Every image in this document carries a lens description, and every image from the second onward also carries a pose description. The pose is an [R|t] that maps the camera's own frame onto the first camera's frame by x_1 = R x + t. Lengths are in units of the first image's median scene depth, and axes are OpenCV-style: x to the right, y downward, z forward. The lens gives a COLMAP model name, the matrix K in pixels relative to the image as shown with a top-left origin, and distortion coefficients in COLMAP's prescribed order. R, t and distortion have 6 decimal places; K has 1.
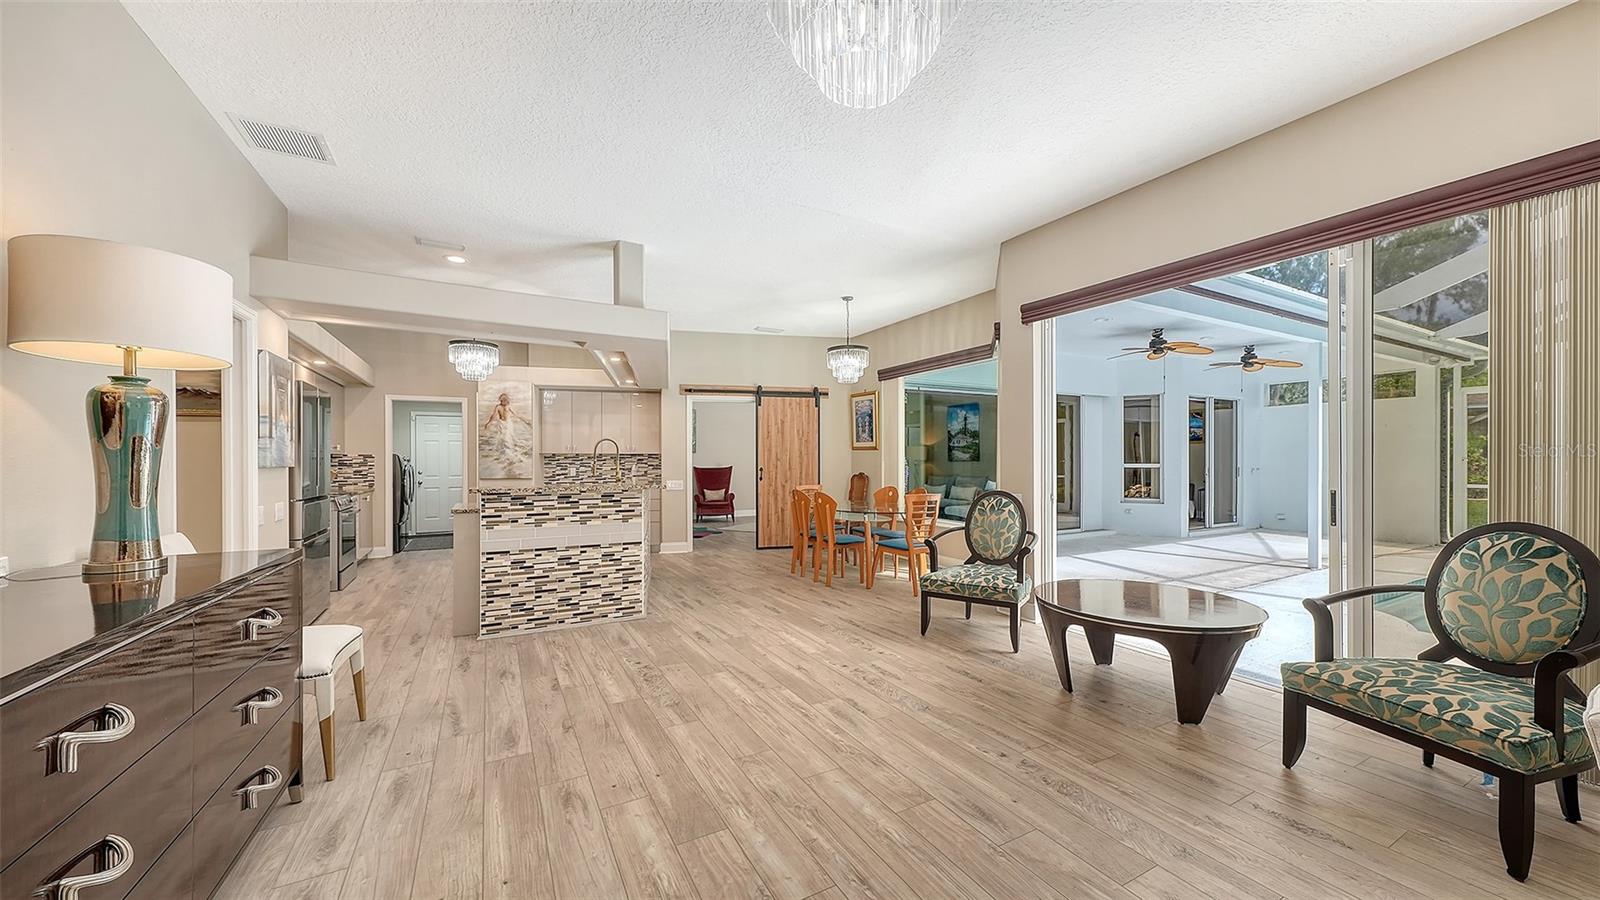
lens RADIAL K [[561.6, 0, 792.8], [0, 561.6, 466.4], [0, 0, 1]] dist [-0.001803, -0.000140]
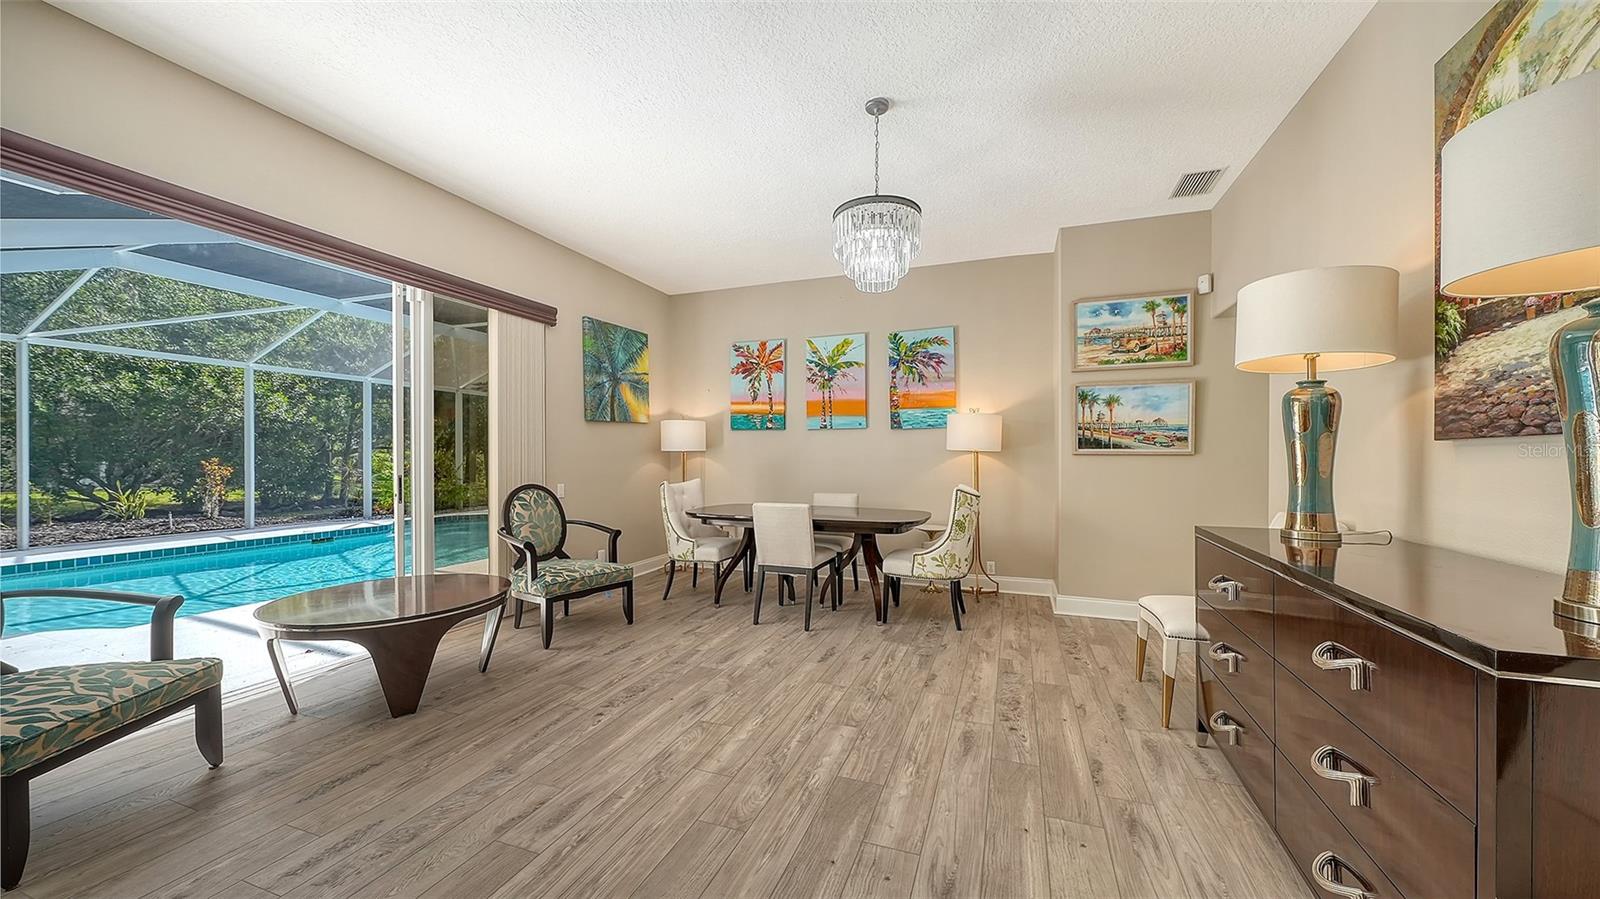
lens RADIAL K [[561.6, 0, 810.4], [0, 561.6, 457.1], [0, 0, 1]] dist [-0.001803, -0.000140]
pose [[-0.662960, 0.000676, 0.748654, -0.245589], [0.009440, 0.999928, 0.007457, -0.000081], [-0.748595, 0.012011, -0.662919, 0.473822]]
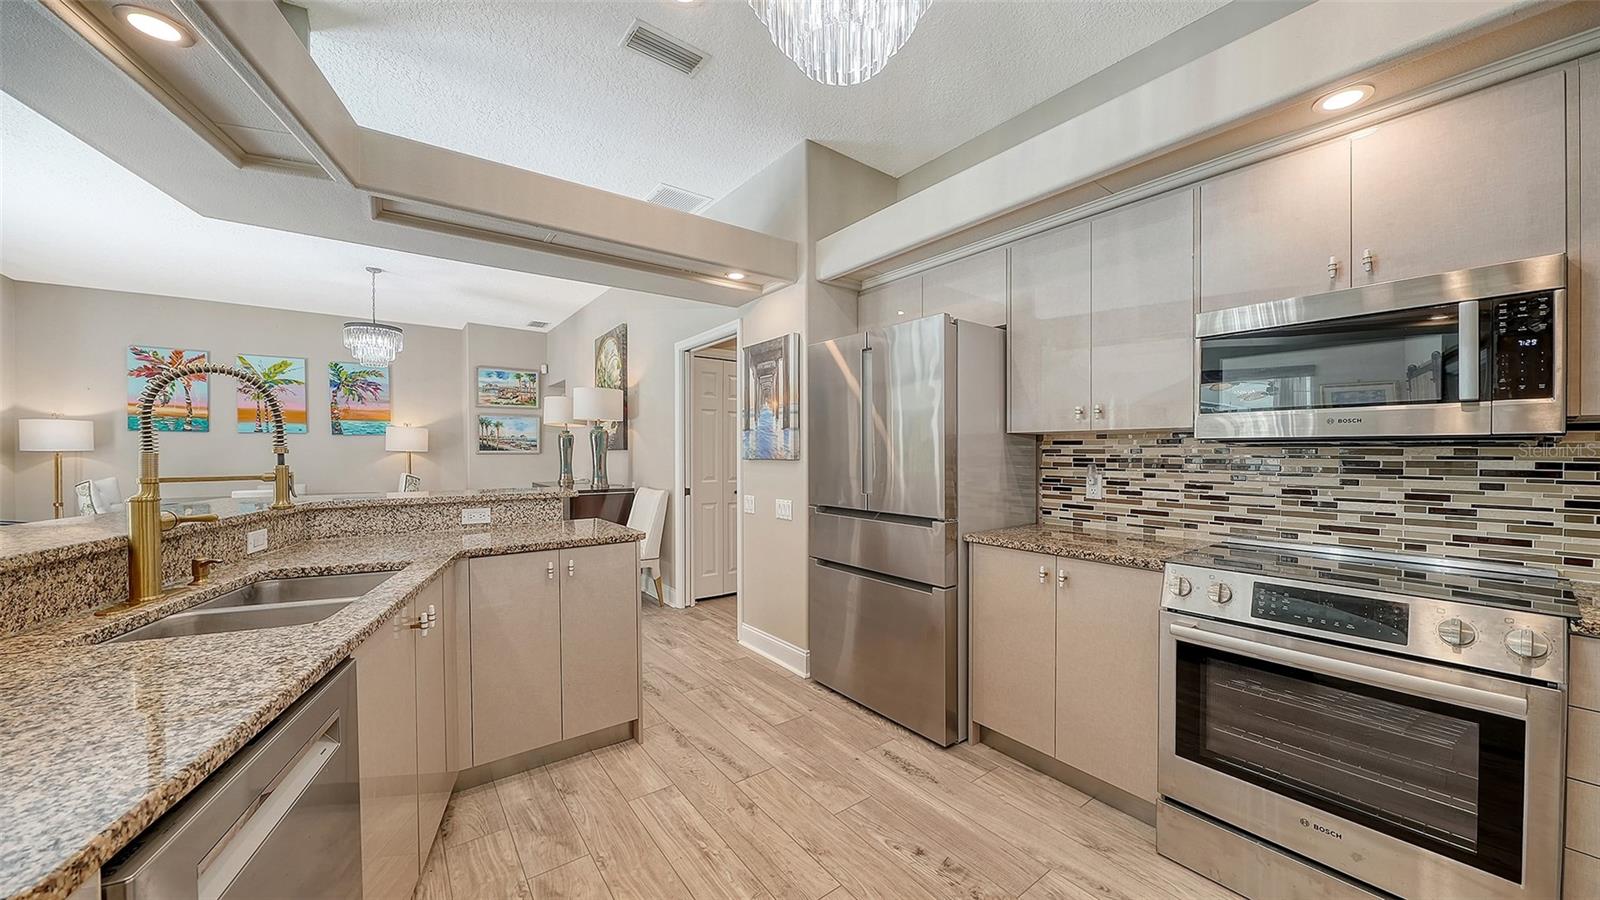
lens RADIAL K [[561.6, 0, 800.1], [0, 561.6, 460.5], [0, 0, 1]] dist [-0.001803, -0.000140]
pose [[-0.989020, 0.004652, -0.147706, -0.413584], [0.000702, 0.999641, 0.026784, -0.010158], [0.147777, 0.026386, -0.988669, 0.958613]]
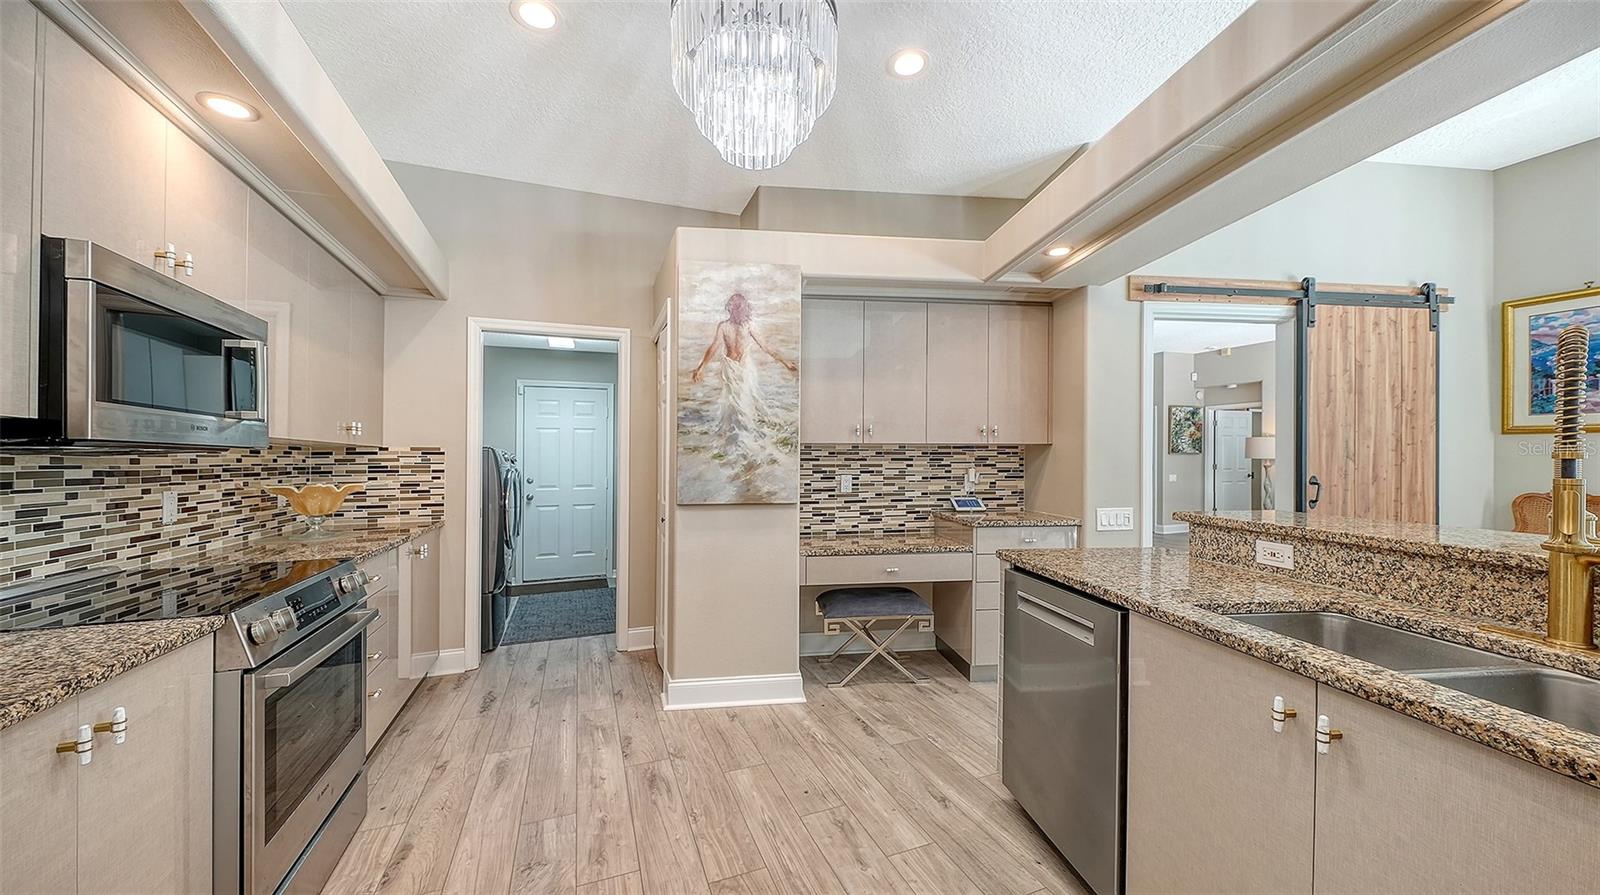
lens RADIAL K [[561.6, 0, 806.5], [0, 561.6, 455.6], [0, 0, 1]] dist [-0.001803, -0.000140]
pose [[0.993060, -0.001834, -0.117592, -0.404309], [-0.000554, 0.999794, -0.020272, -0.005173], [0.117605, 0.020197, 0.992855, 0.588334]]
